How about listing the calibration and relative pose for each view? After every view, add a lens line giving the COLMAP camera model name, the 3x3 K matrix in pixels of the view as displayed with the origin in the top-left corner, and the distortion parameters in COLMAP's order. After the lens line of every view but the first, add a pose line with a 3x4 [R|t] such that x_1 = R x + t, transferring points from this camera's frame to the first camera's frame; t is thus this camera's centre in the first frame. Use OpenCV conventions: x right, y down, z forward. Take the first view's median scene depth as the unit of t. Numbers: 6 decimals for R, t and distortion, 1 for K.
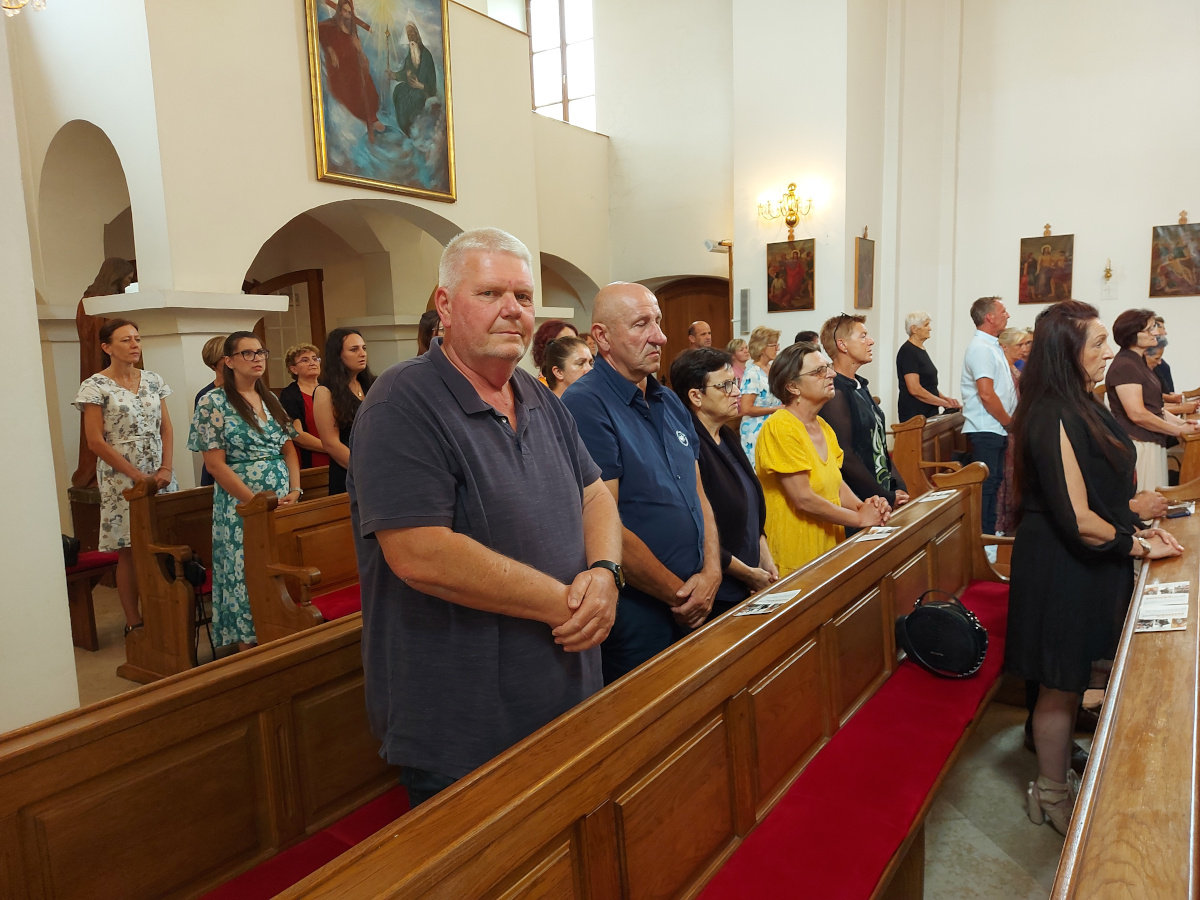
lens RADIAL K [[846.5, 0, 599.8], [0, 846.5, 450.3], [0, 0, 1]] dist [0.073835, -0.068422]
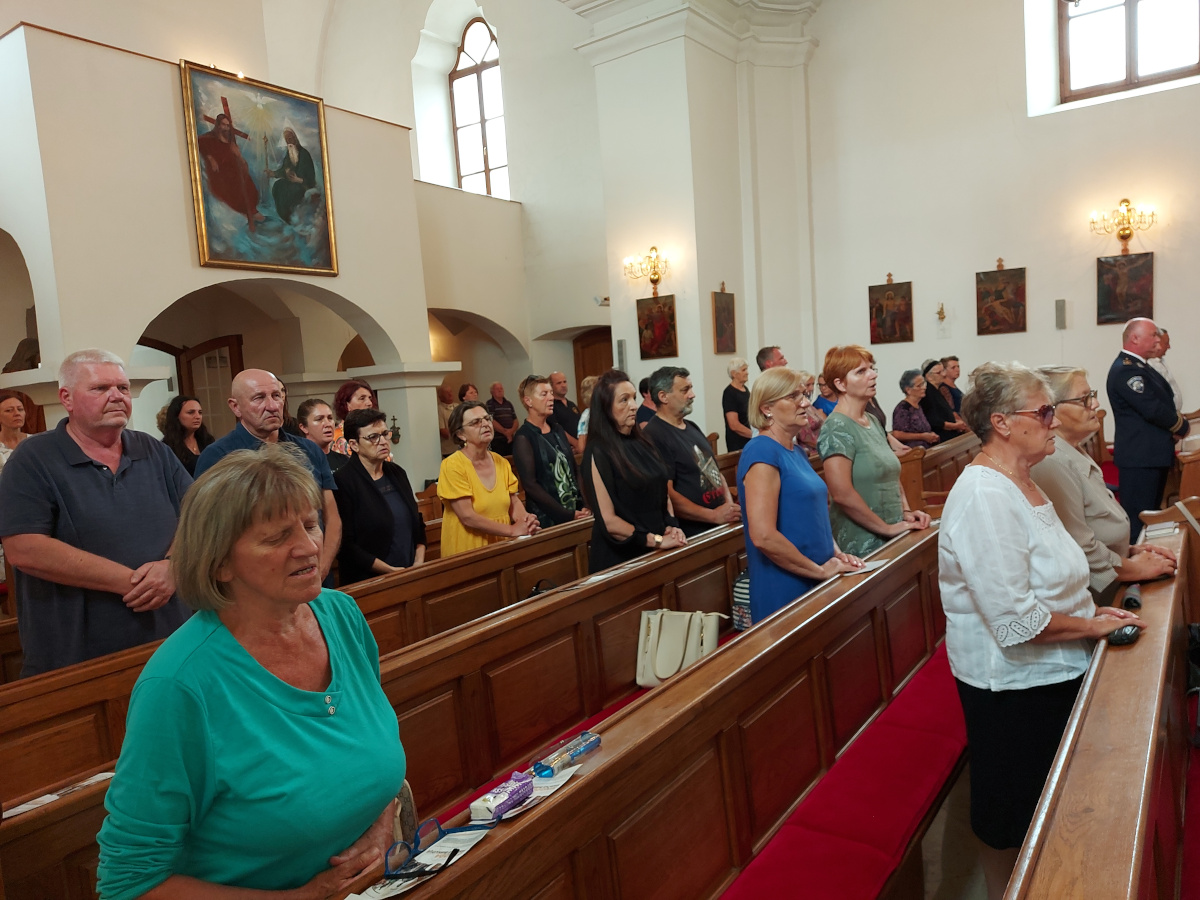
lens RADIAL K [[846.5, 0, 600.5], [0, 846.5, 456.2], [0, 0, 1]] dist [0.073835, -0.068422]
pose [[0.999357, -0.033378, -0.013091, 0.213802], [0.032840, 0.998686, -0.039344, 0.009357], [0.014387, 0.038889, 0.999140, -0.152172]]
